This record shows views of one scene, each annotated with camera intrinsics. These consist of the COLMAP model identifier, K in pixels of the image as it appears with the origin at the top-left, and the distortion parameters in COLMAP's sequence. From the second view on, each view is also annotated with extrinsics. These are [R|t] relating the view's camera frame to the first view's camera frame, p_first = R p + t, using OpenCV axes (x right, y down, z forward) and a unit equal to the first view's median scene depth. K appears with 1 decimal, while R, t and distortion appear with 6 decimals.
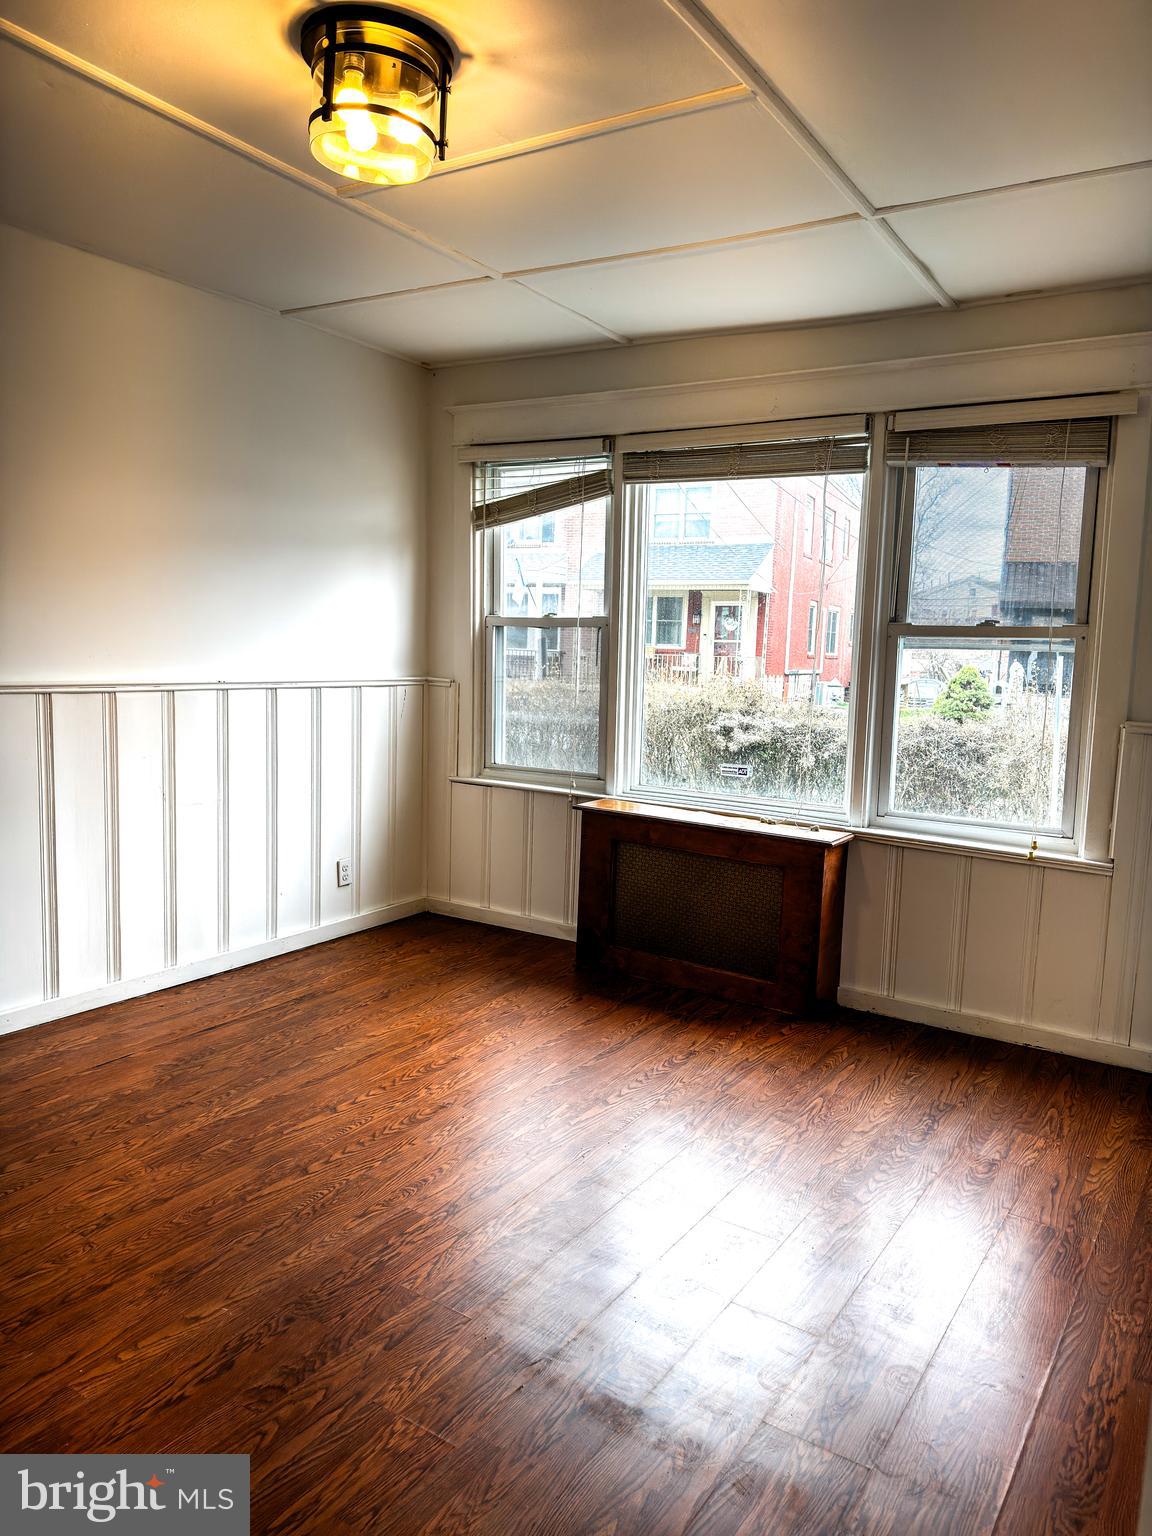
lens RADIAL K [[1079.3, 0, 572.3], [0, 1079.3, 770.3], [0, 0, 1]] dist [0.125824, -0.193547]
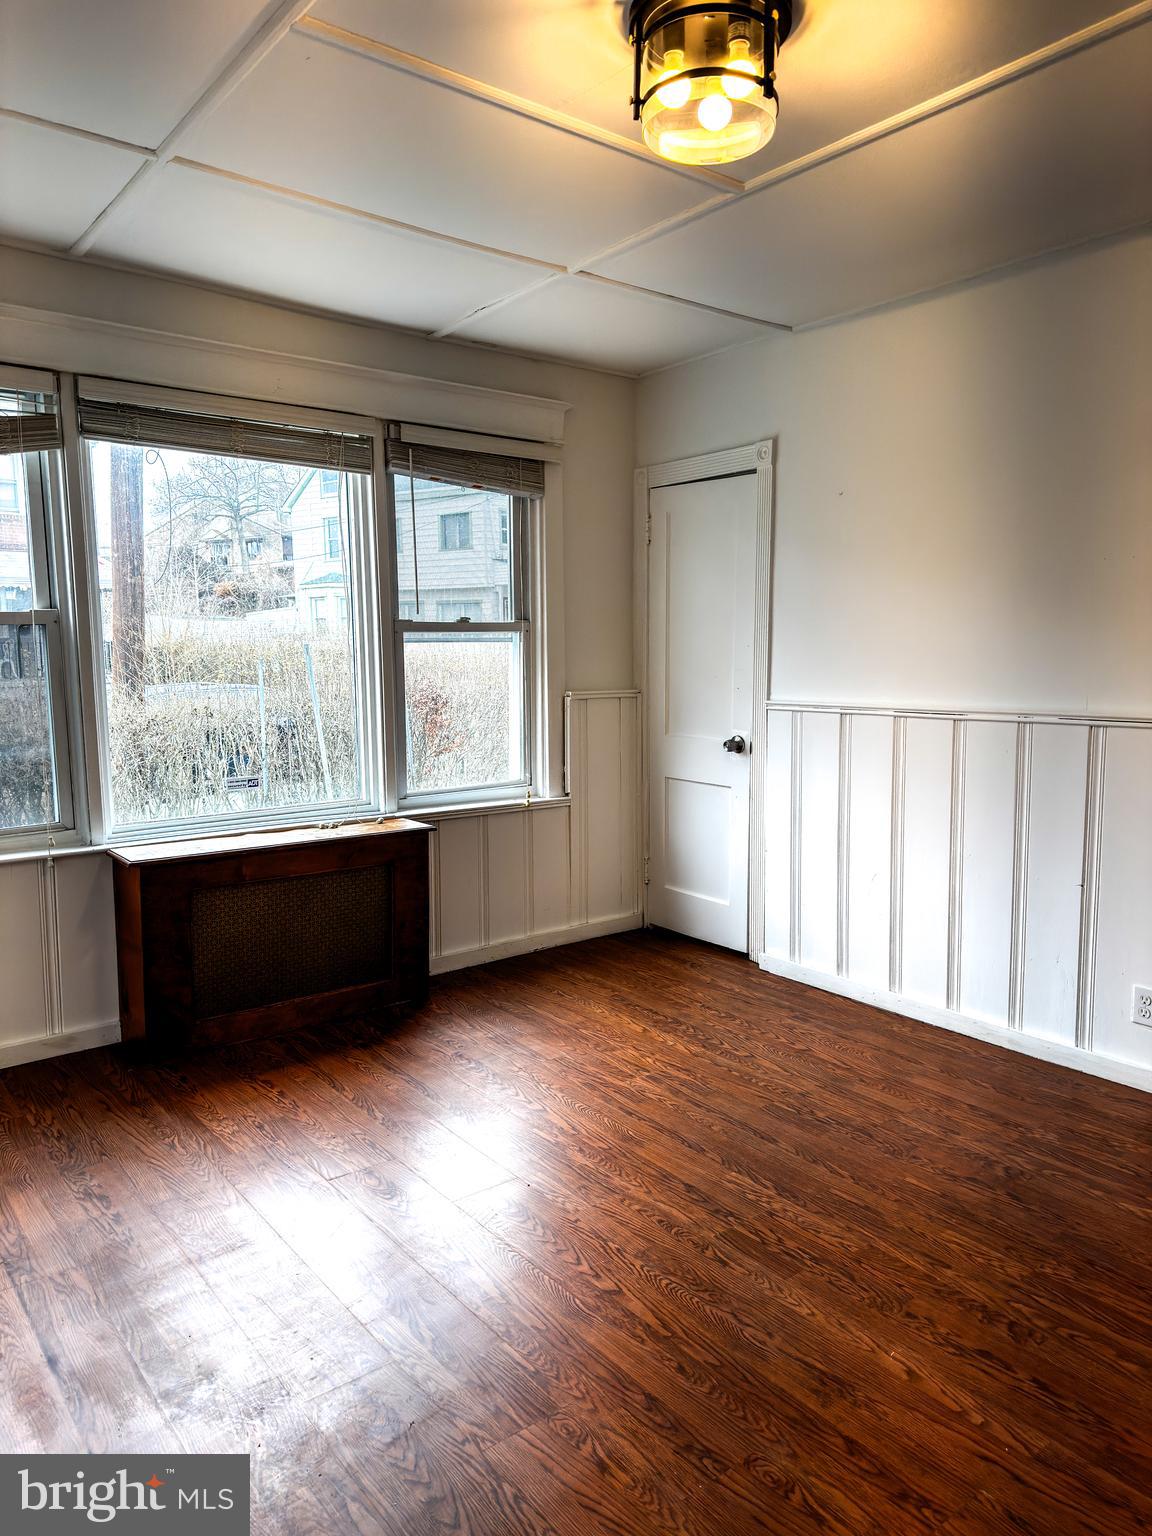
lens RADIAL K [[1079.3, 0, 572.3], [0, 1079.3, 770.3], [0, 0, 1]] dist [0.125824, -0.193547]
pose [[0.312191, -0.147741, 0.938461, -0.707084], [0.127682, 0.985397, 0.112654, -0.090068], [-0.941400, 0.084655, 0.326496, 0.521430]]
